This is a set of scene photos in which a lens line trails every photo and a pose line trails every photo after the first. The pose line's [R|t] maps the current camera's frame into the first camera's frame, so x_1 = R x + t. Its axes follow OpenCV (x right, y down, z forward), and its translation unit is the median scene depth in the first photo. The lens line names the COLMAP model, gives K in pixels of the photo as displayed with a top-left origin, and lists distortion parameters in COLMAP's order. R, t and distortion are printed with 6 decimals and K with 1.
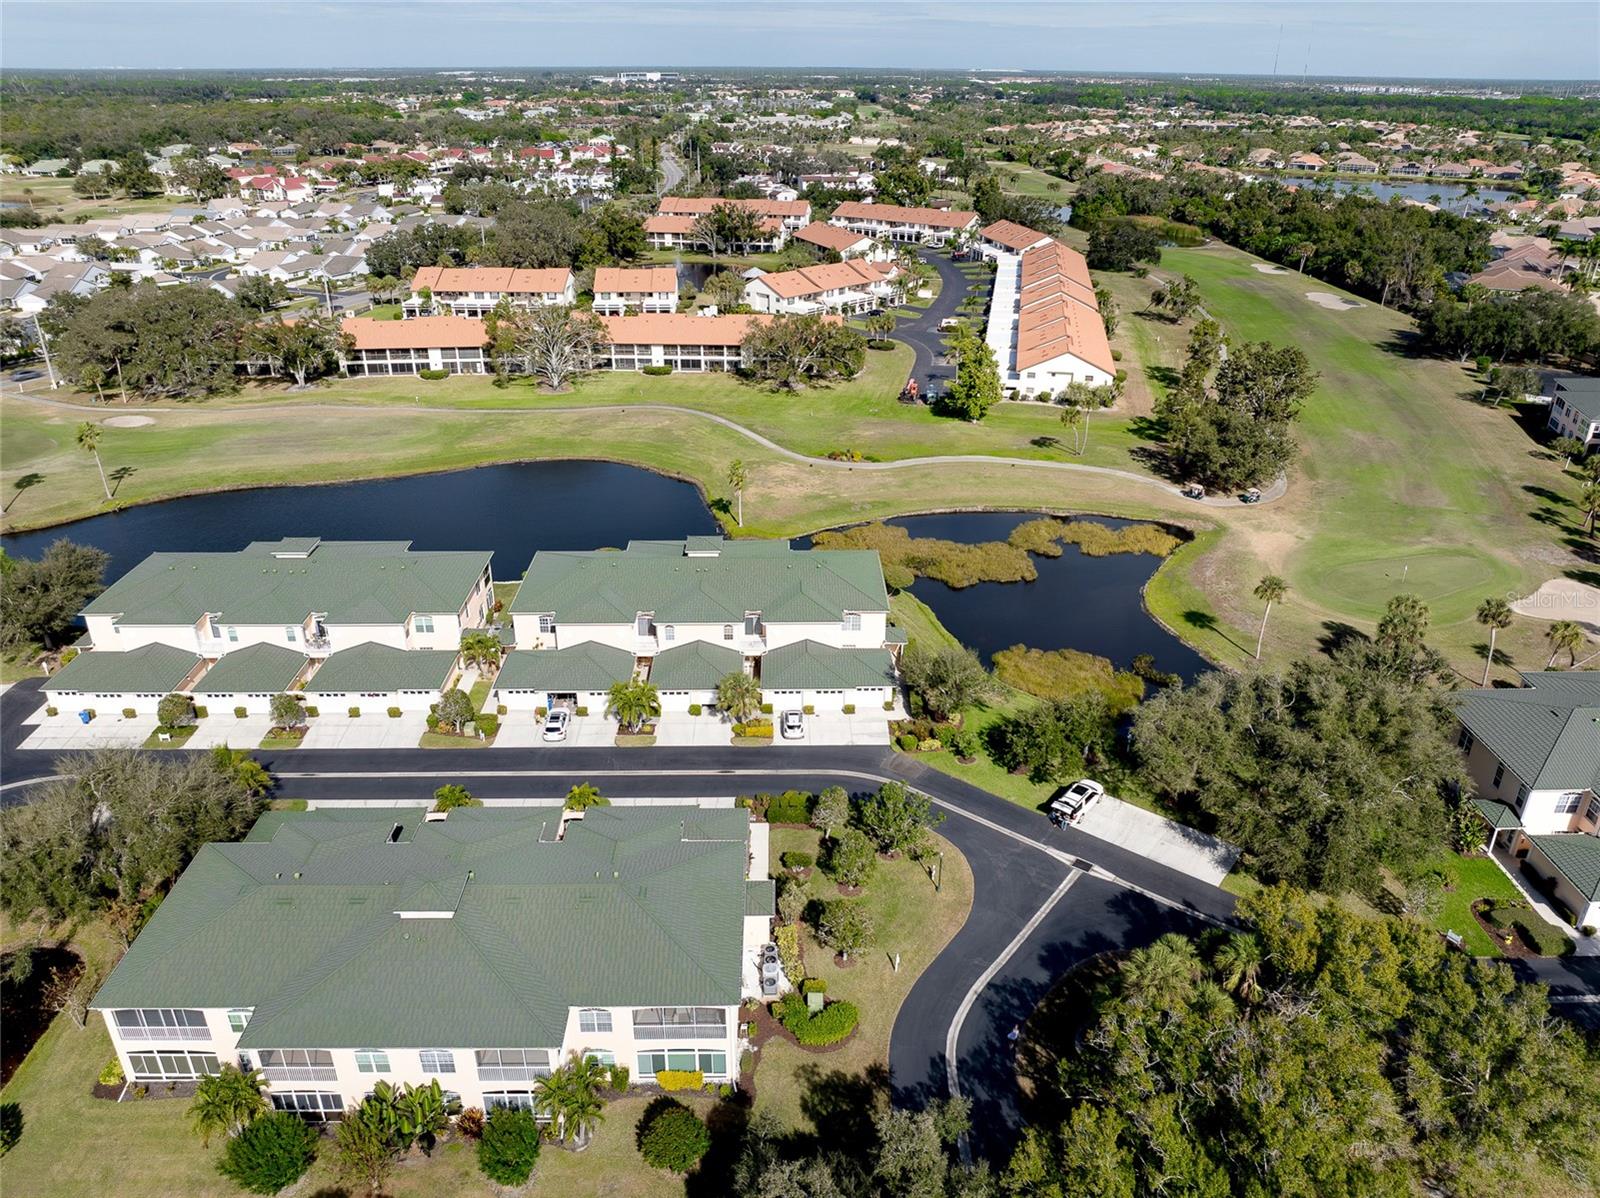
lens RADIAL K [[1104.8, 0, 800.0], [0, 1104.8, 599.0], [0, 0, 1]] dist [-0.026950, -0.026415]
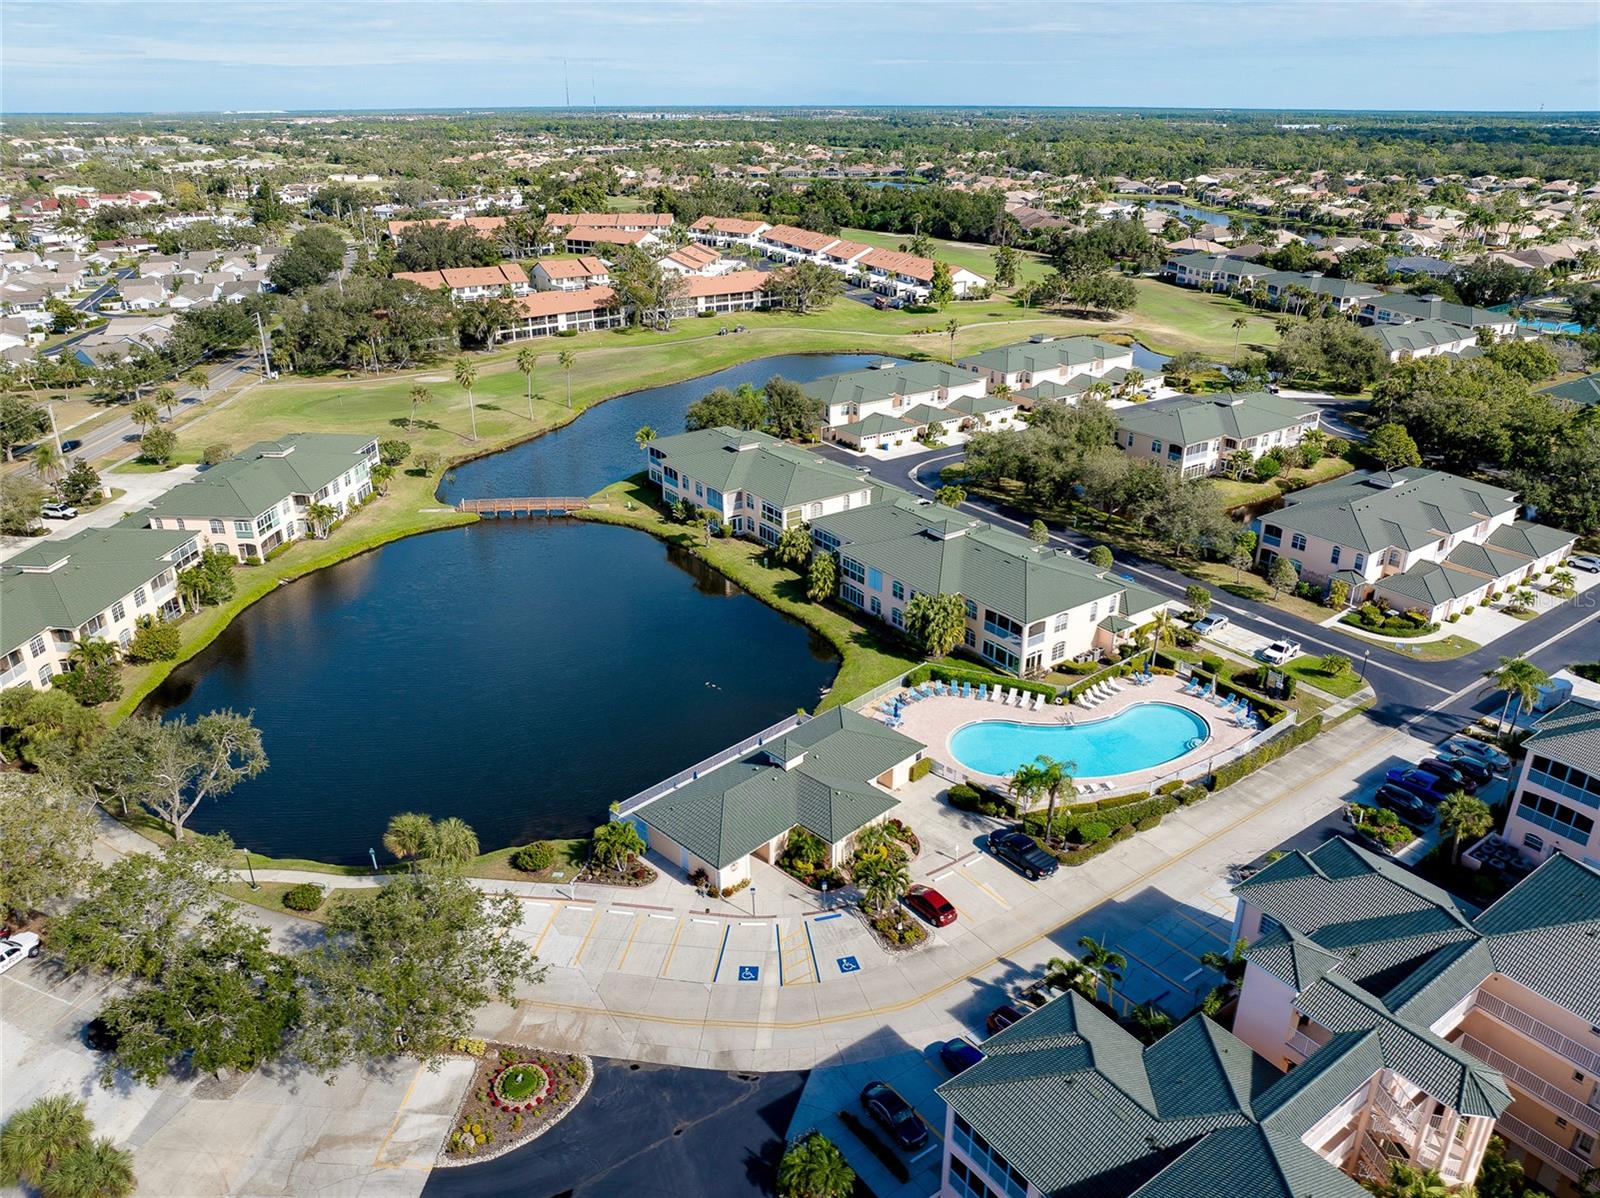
lens RADIAL K [[1104.8, 0, 800.0], [0, 1104.8, 599.0], [0, 0, 1]] dist [-0.026950, -0.026415]
pose [[0.828342, -0.236817, 0.507709, -0.998098], [0.250542, 0.967178, 0.042366, 0.135148], [-0.501078, 0.092109, 0.860487, -0.274479]]
